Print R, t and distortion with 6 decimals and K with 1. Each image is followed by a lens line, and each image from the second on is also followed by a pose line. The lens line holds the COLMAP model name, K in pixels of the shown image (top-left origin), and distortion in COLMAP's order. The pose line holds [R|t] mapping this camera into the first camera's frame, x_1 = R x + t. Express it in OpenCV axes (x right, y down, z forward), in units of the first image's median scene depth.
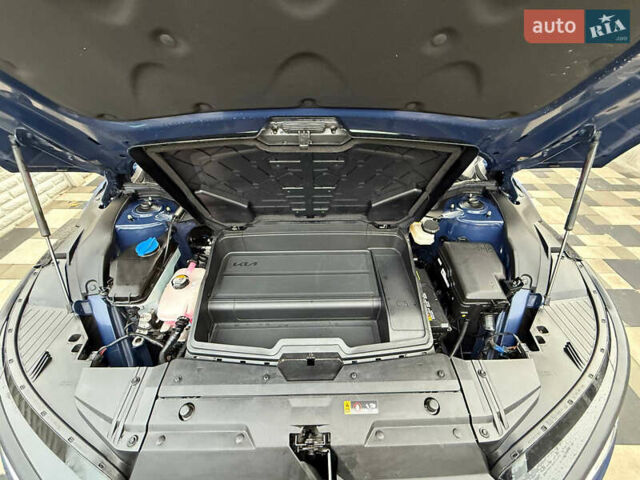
lens RADIAL K [[321.6, 0, 318.0], [0, 321.6, 241.0], [0, 0, 1]] dist [0.010984, -0.004066]
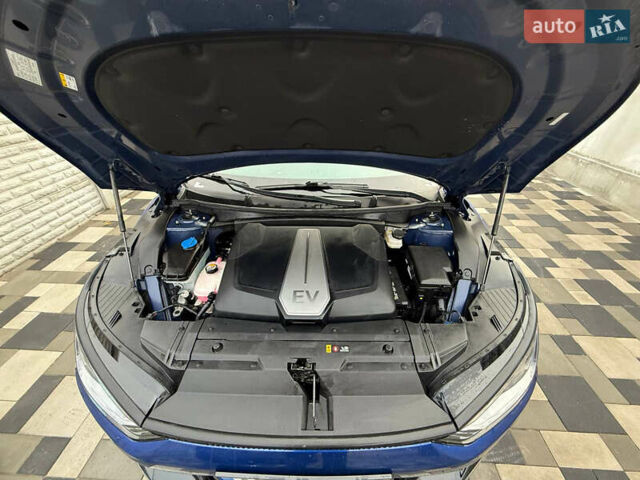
lens RADIAL K [[446.9, 0, 322.0], [0, 446.9, 239.4], [0, 0, 1]] dist [0.038397, -0.047575]
pose [[0.999236, 0.019823, -0.033692, 0.099754], [-0.025331, 0.984797, -0.171850, 0.319480], [0.029773, 0.172572, 0.984547, -0.875087]]
